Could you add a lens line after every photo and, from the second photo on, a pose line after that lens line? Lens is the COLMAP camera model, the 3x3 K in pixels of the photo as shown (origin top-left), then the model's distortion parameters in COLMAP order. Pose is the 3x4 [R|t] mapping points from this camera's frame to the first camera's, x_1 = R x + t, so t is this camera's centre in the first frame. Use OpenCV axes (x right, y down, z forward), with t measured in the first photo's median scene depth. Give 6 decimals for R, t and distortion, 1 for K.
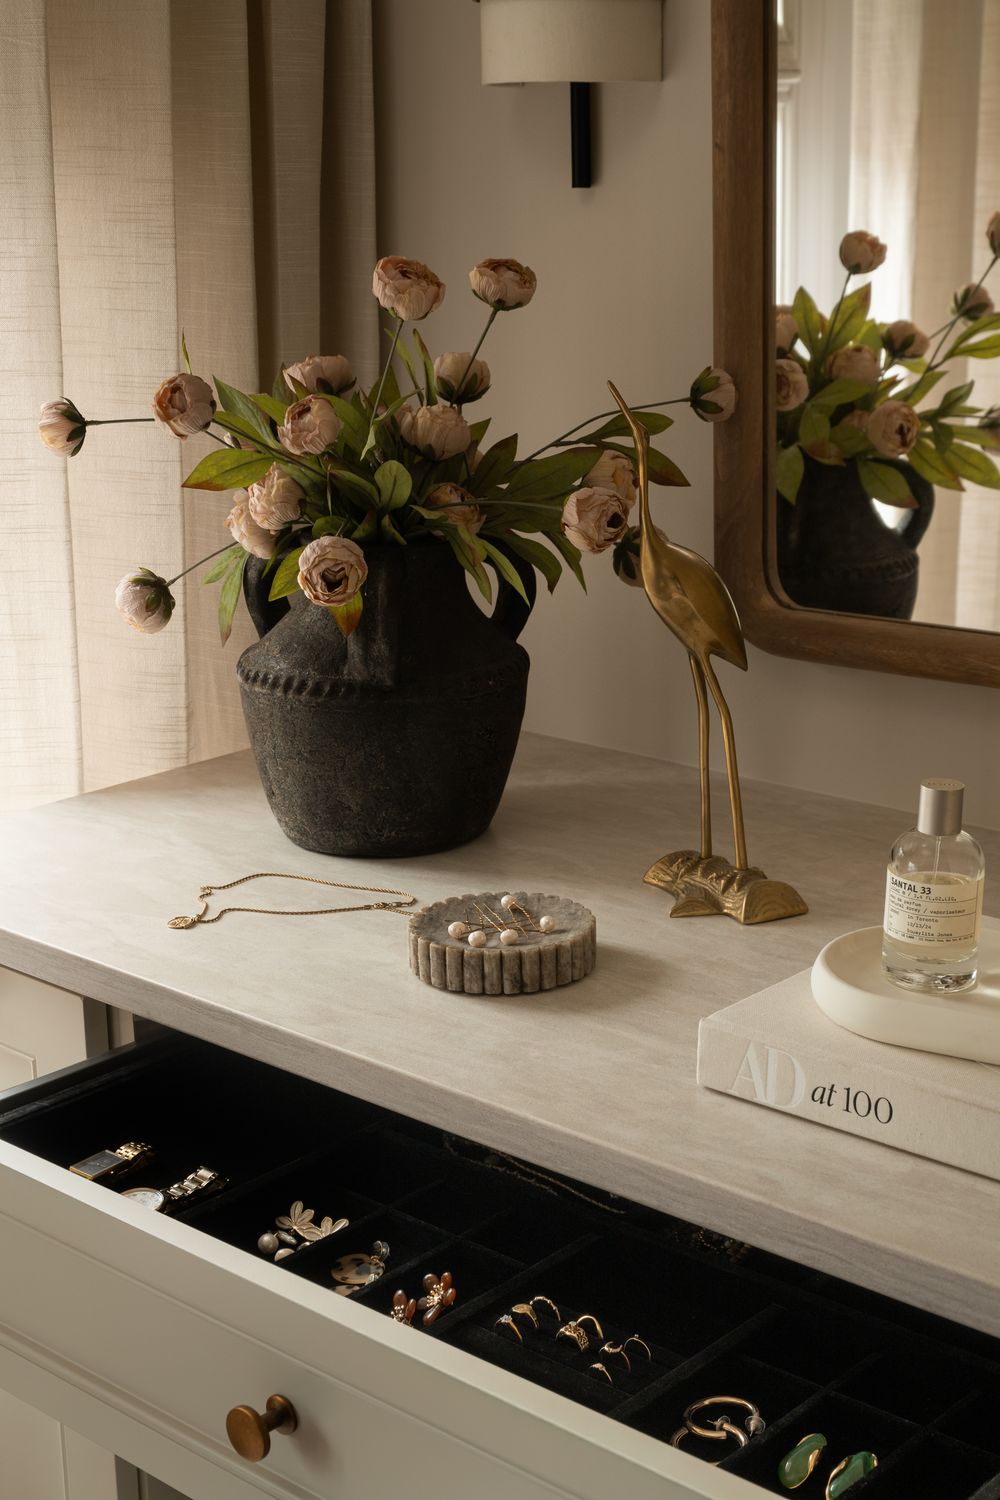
lens RADIAL K [[2033.0, 0, 494.0], [0, 2033.0, 751.9], [0, 0, 1]] dist [0.170056, 0.000000]
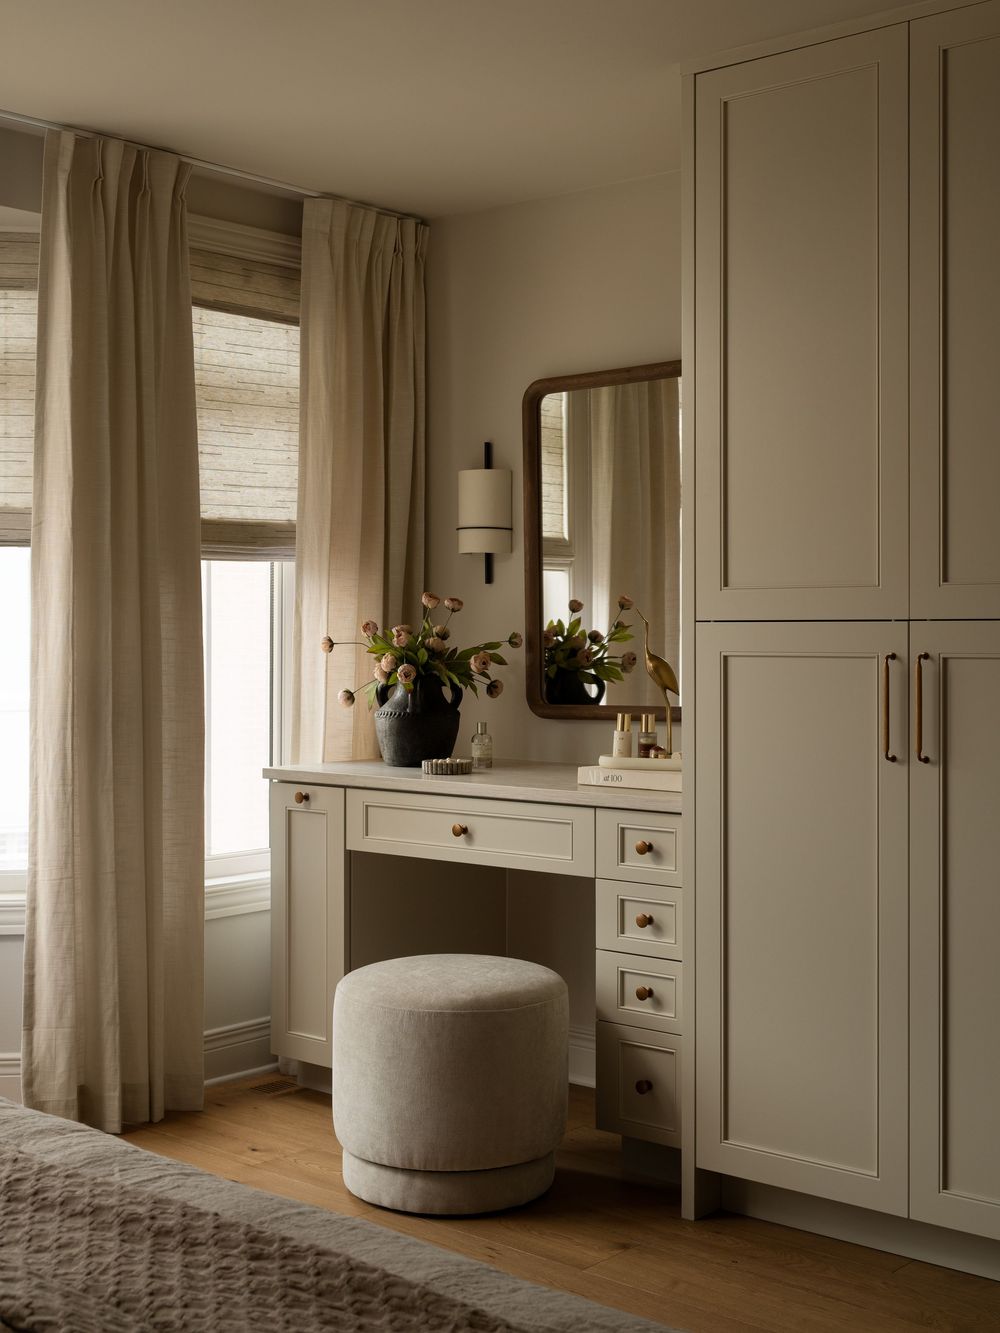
lens RADIAL K [[1729.2, 0, 501.1], [0, 1729.2, 663.8], [0, 0, 1]] dist [0.037458, 0.000000]
pose [[0.999798, 0.019993, 0.001882, 0.077952], [-0.018985, 0.971597, -0.235881, 0.558328], [-0.006545, 0.235797, 0.971780, -1.837241]]
